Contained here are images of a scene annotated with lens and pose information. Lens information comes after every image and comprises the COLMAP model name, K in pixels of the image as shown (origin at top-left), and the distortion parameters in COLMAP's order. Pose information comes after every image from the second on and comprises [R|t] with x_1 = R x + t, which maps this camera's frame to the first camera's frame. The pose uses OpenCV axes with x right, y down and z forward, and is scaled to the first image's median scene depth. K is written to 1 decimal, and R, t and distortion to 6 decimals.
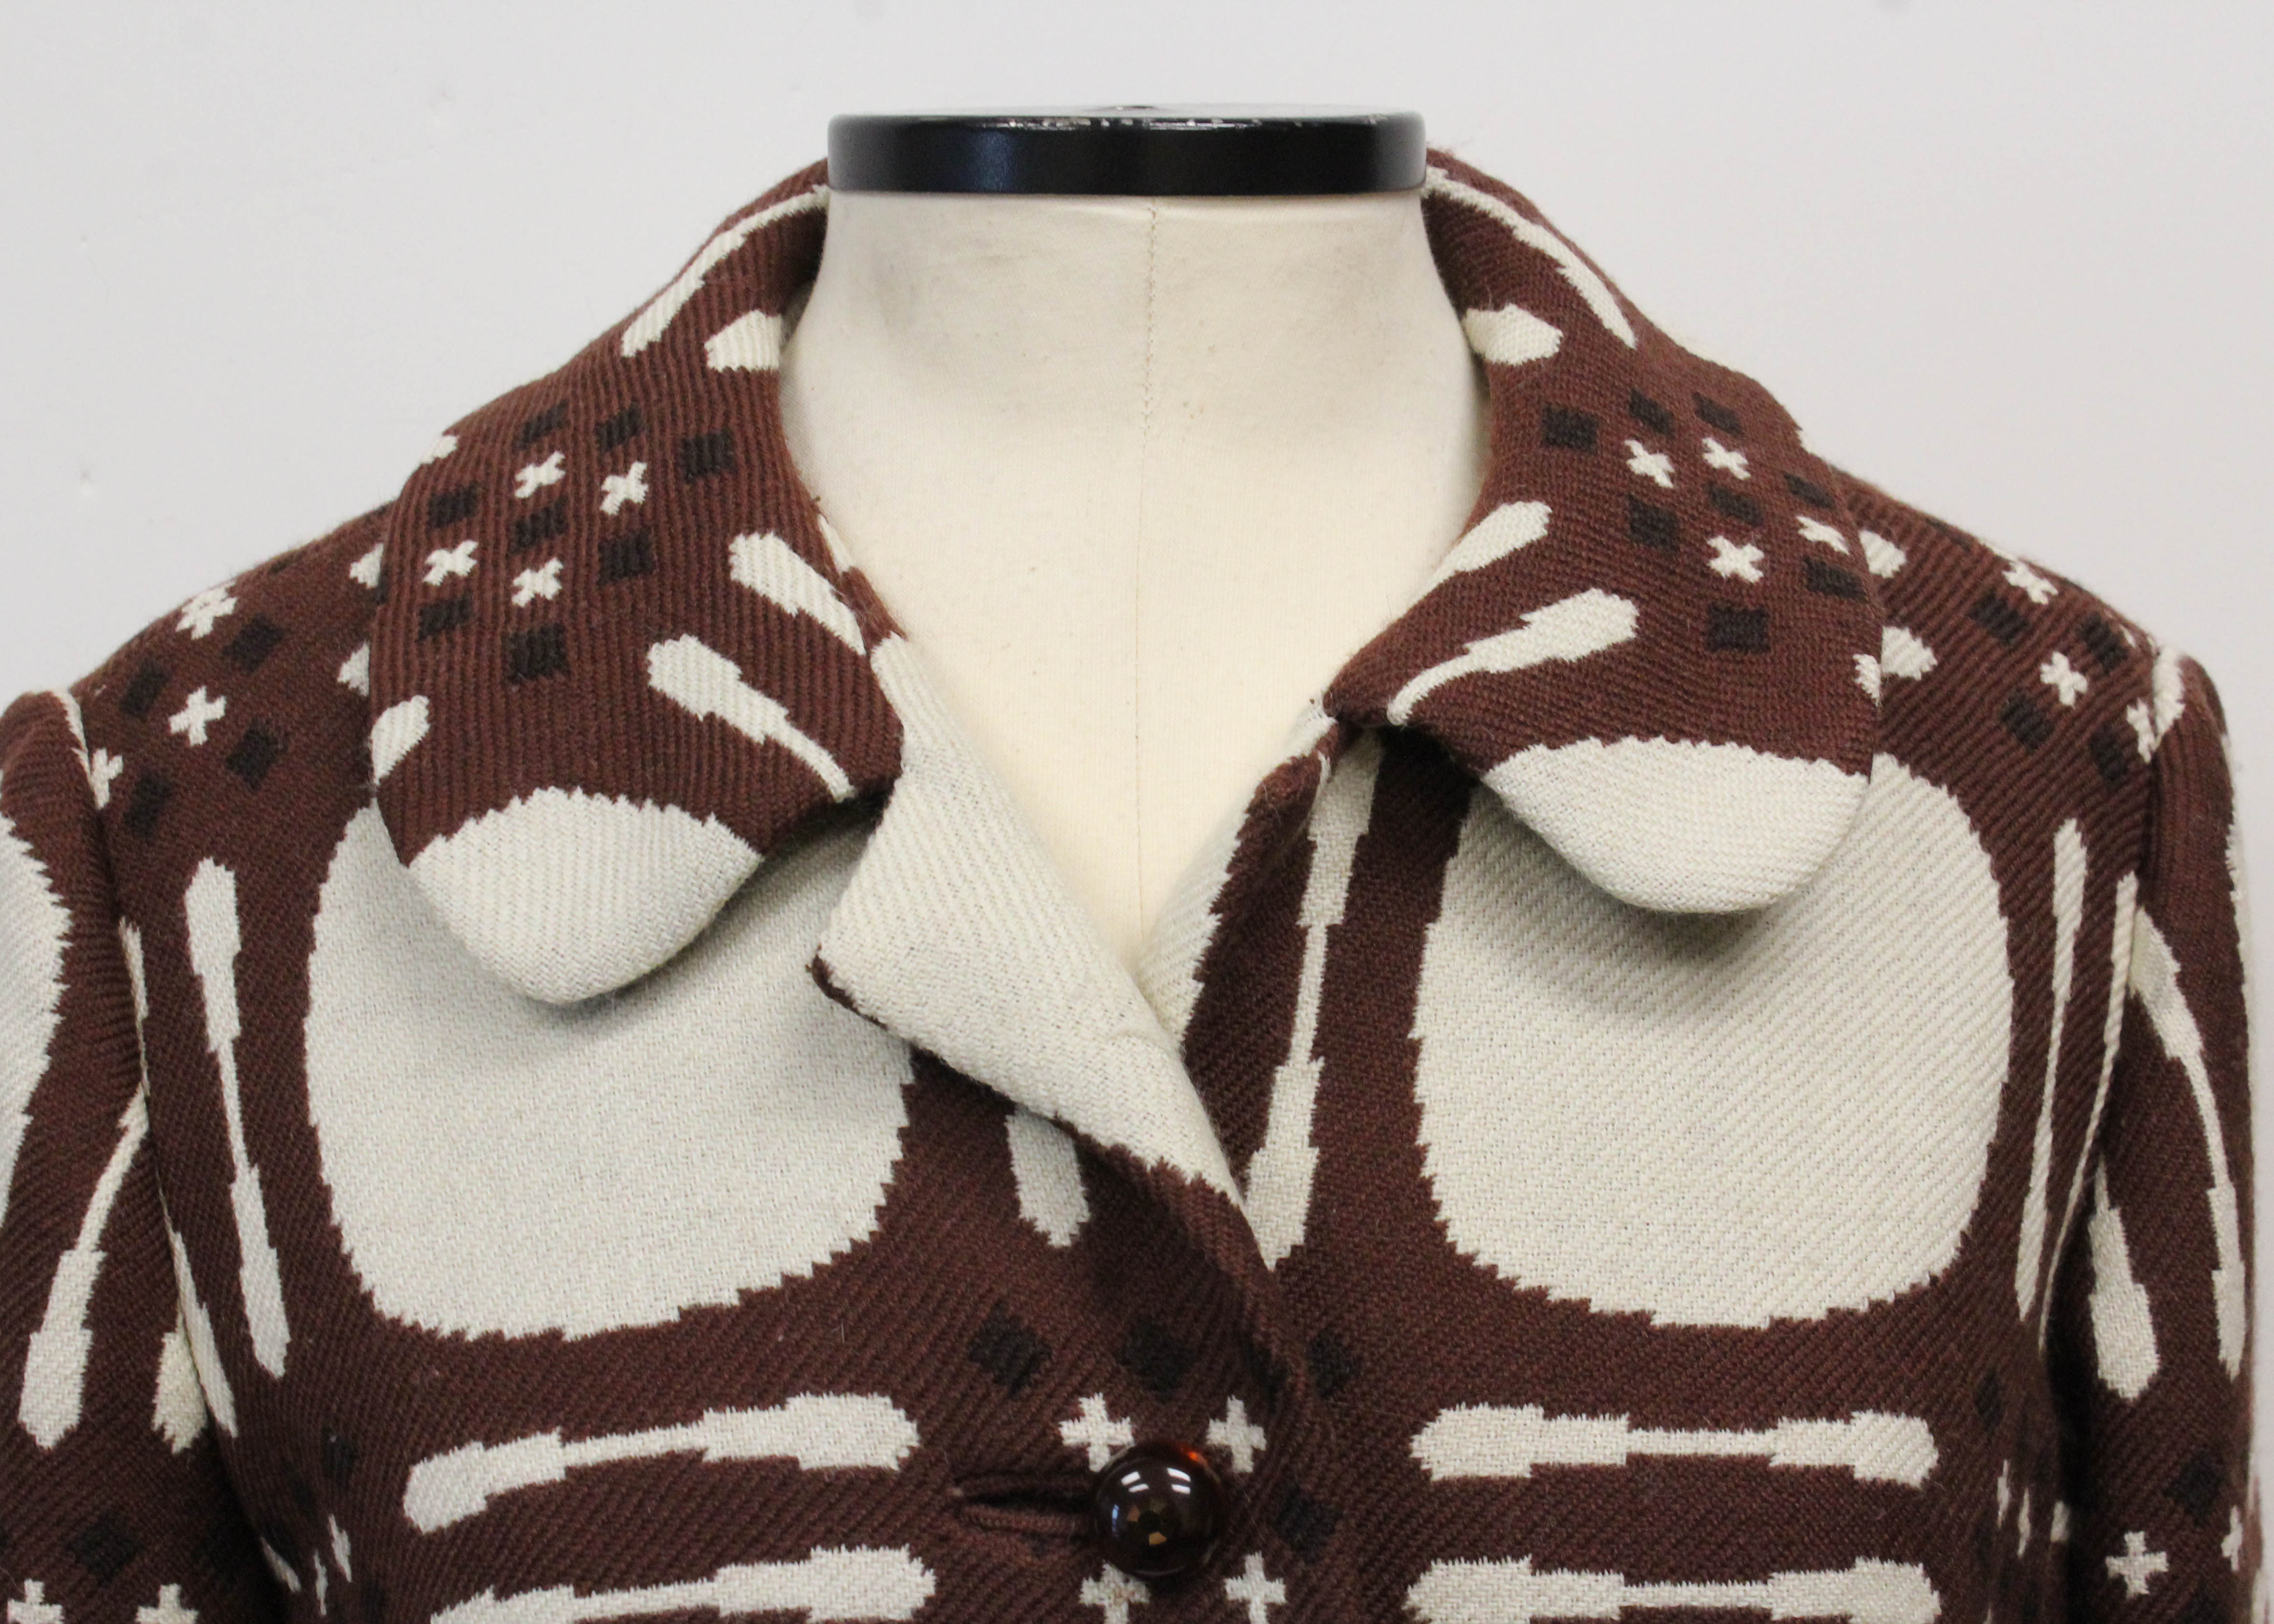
lens RADIAL K [[4201.3, 0, 1137.0], [0, 4201.3, 812.0], [0, 0, 1]] dist [0.012047, -0.032202]
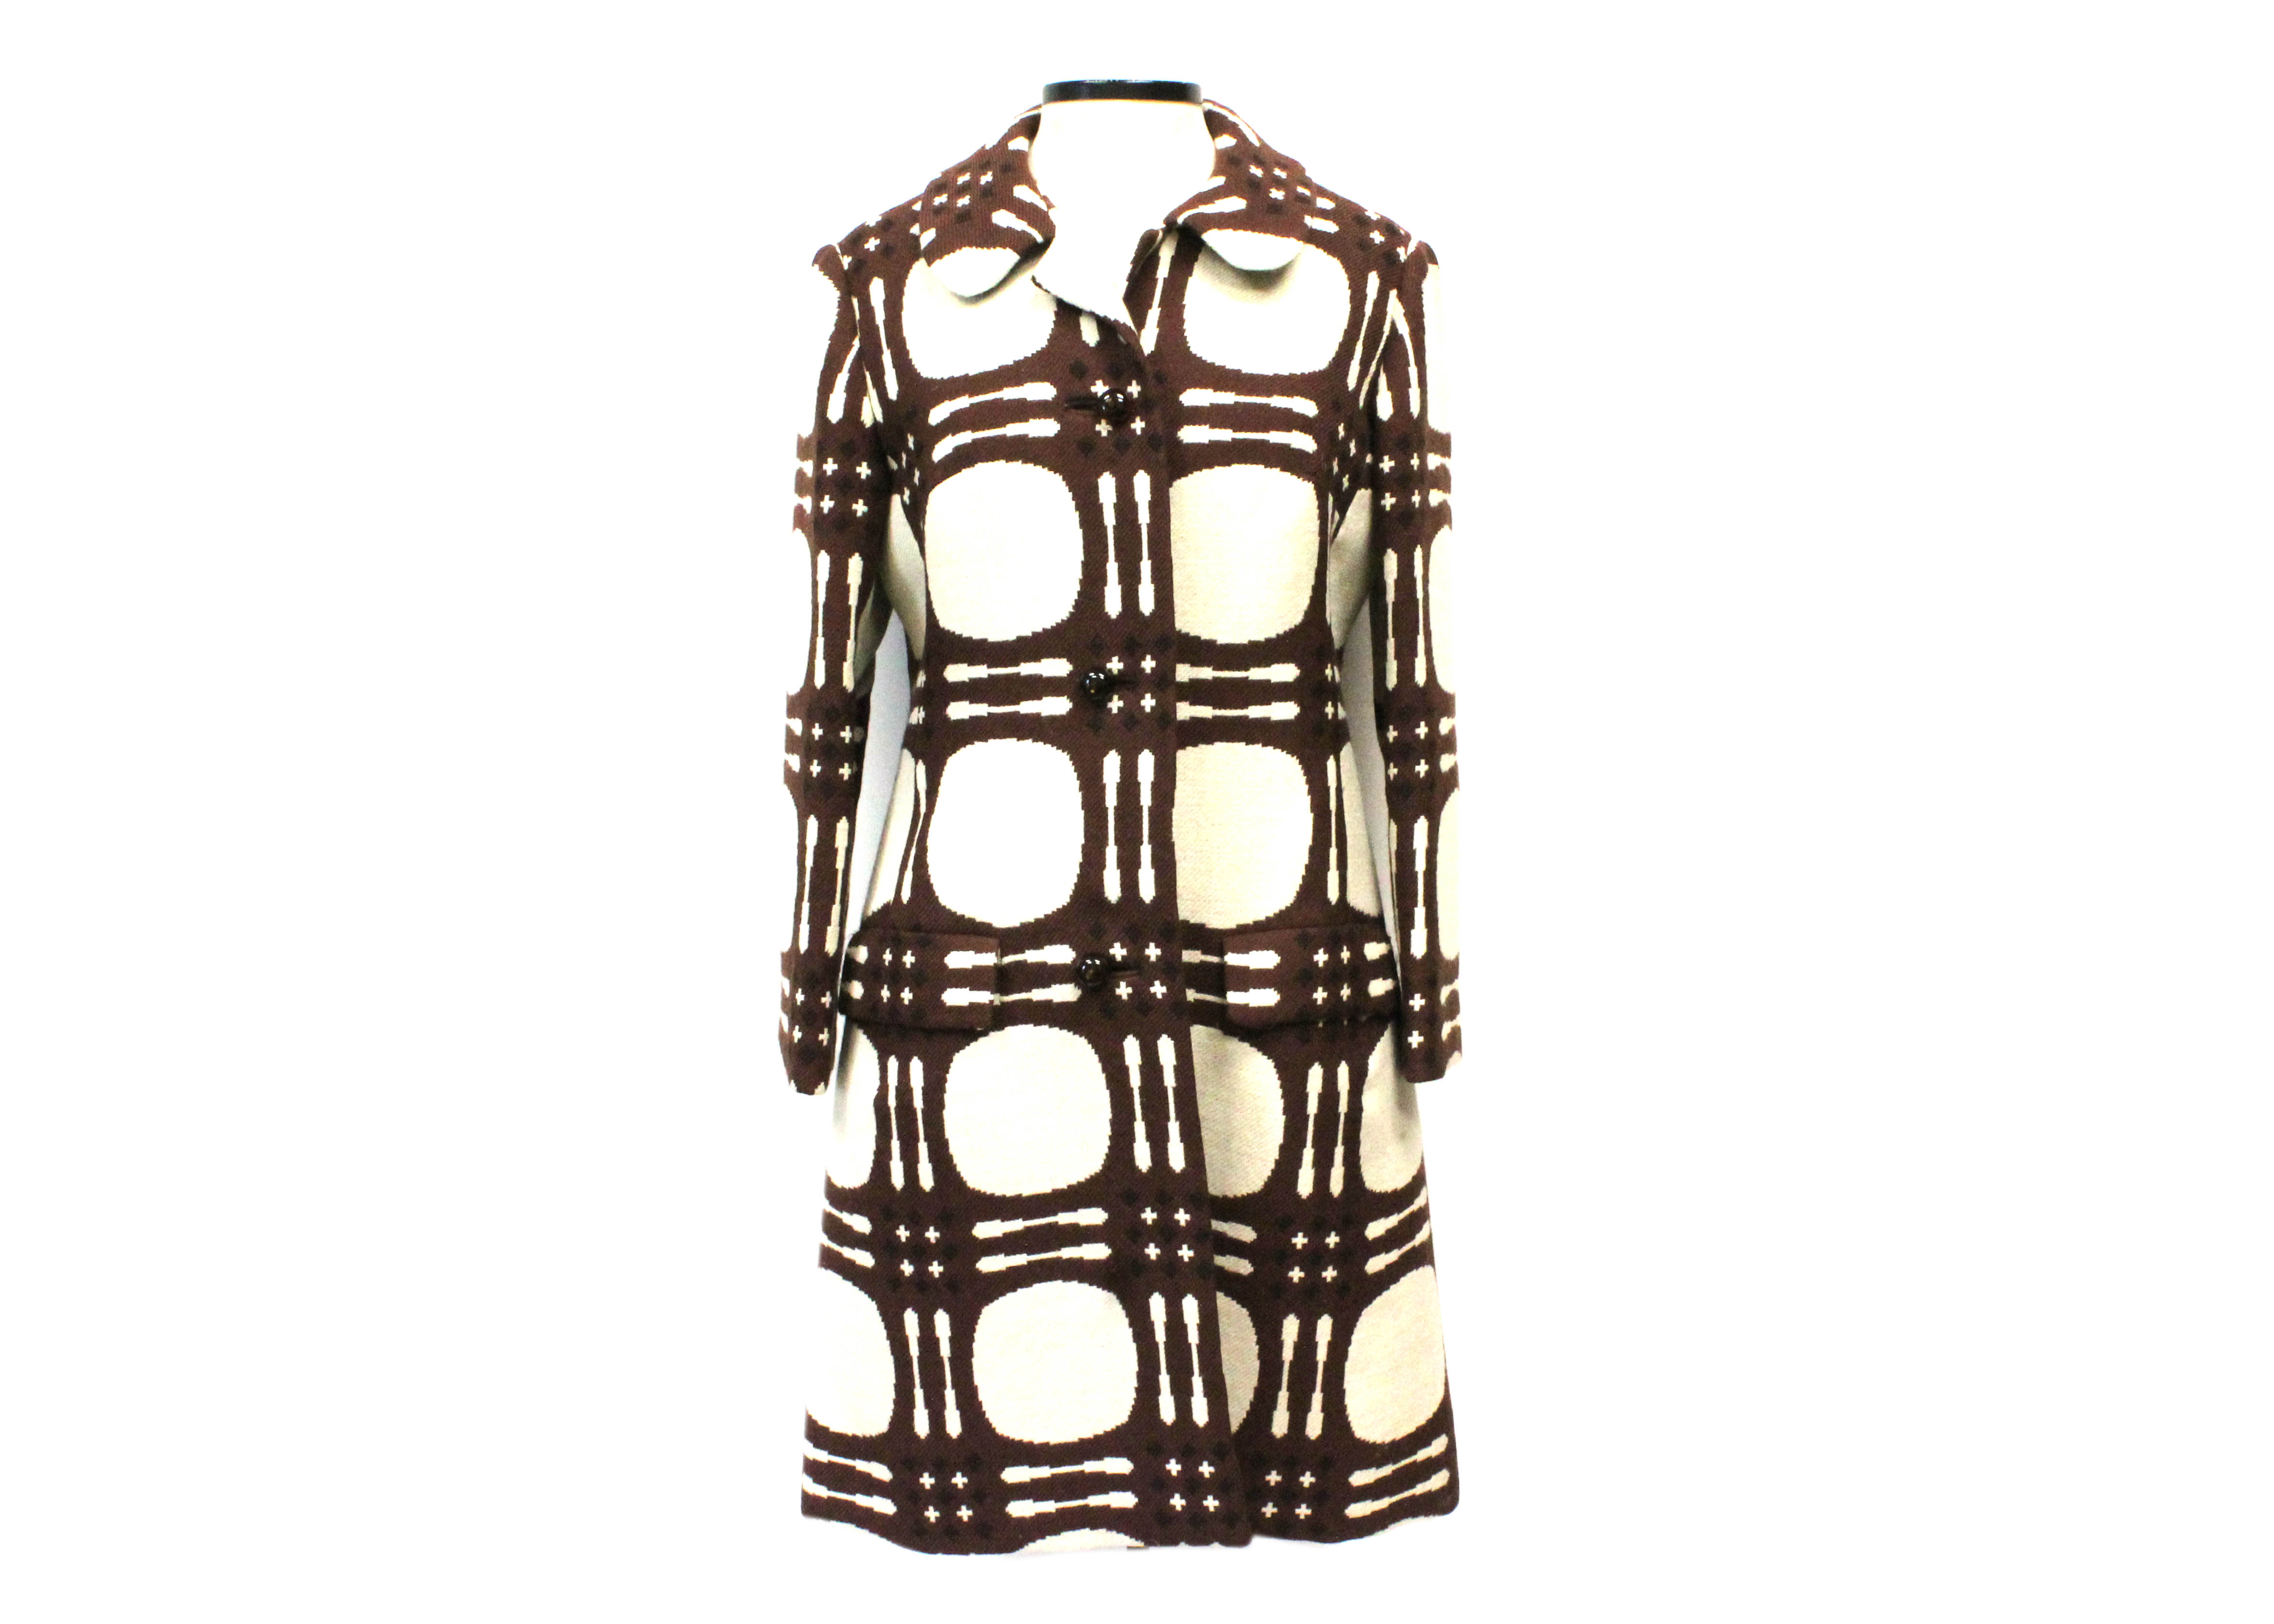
lens RADIAL K [[3179.8, 0, 1137.0], [0, 3179.8, 812.0], [0, 0, 1]] dist [-0.009833, -0.006084]
pose [[0.997778, 0.006828, -0.066269, 0.225896], [-0.009650, 0.999056, -0.042366, 0.666812], [0.065917, 0.042911, 0.996902, -1.985128]]
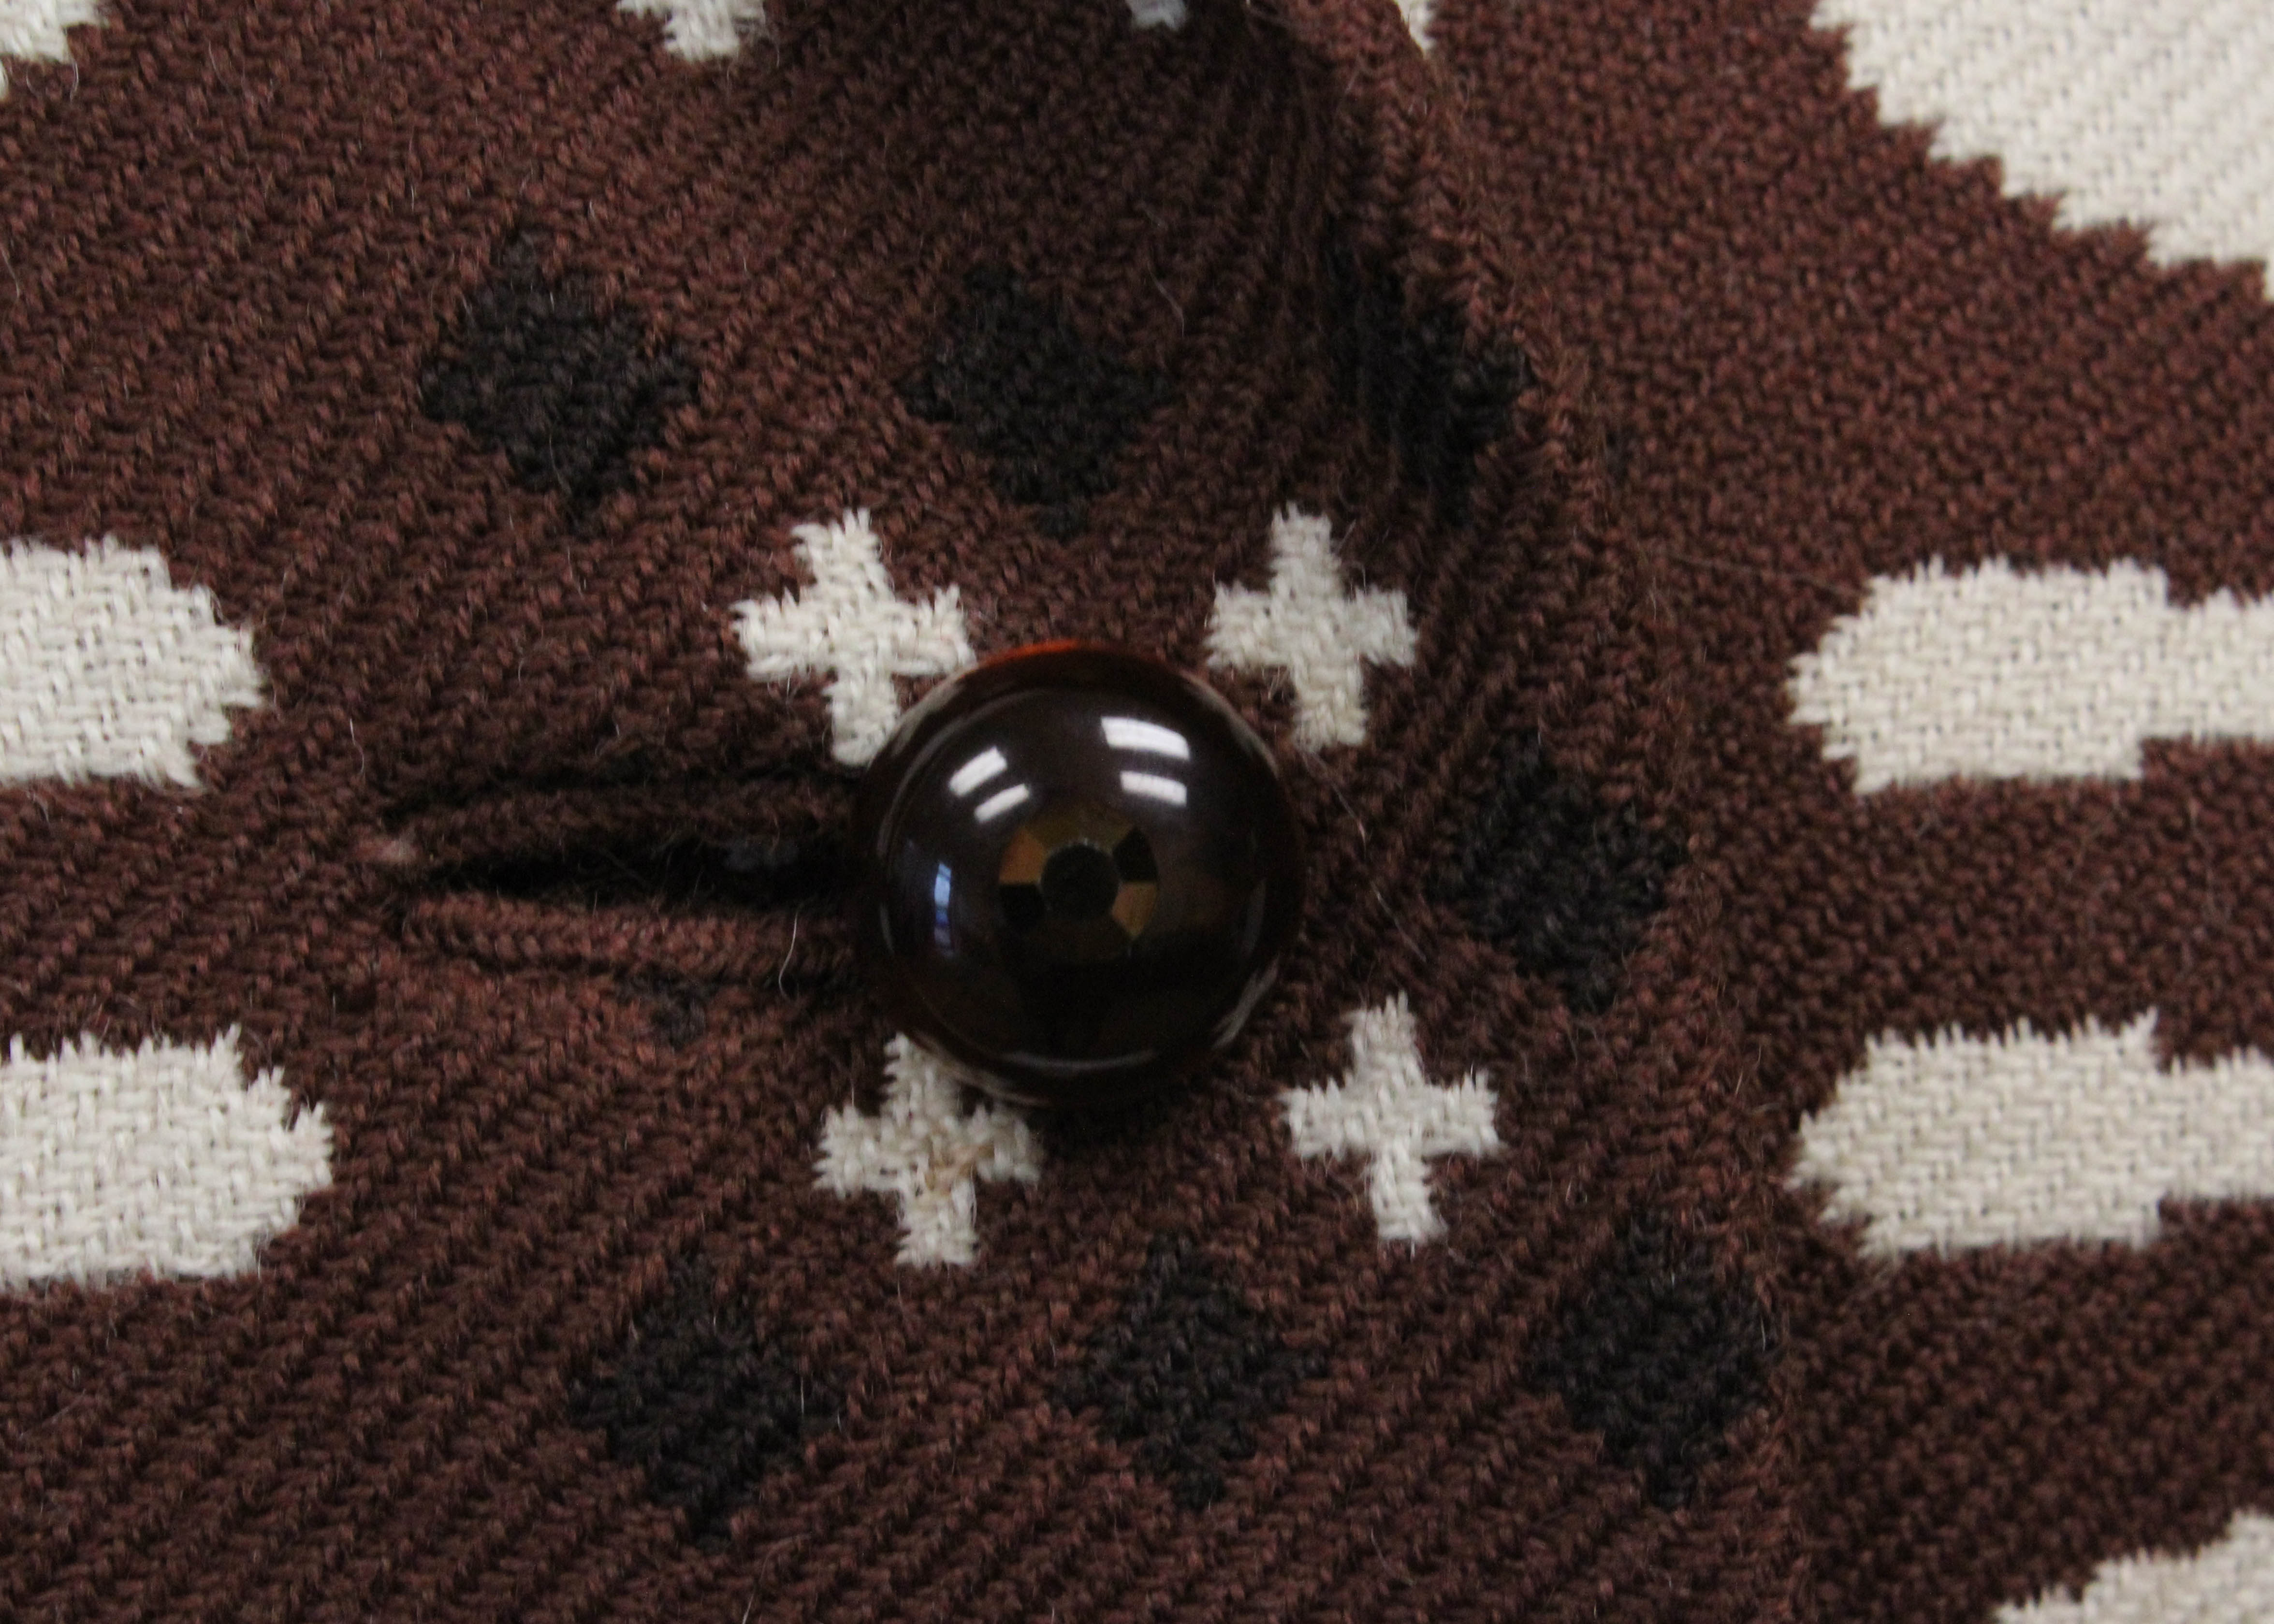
lens RADIAL K [[5592.9, 0, 1137.0], [0, 5592.9, 812.0], [0, 0, 1]] dist [0.037043, 0.371034]
pose [[0.983034, -0.025390, 0.181660, -0.062281], [0.020681, 0.999400, 0.027774, 0.145690], [-0.182256, -0.023546, 0.982969, 0.578403]]
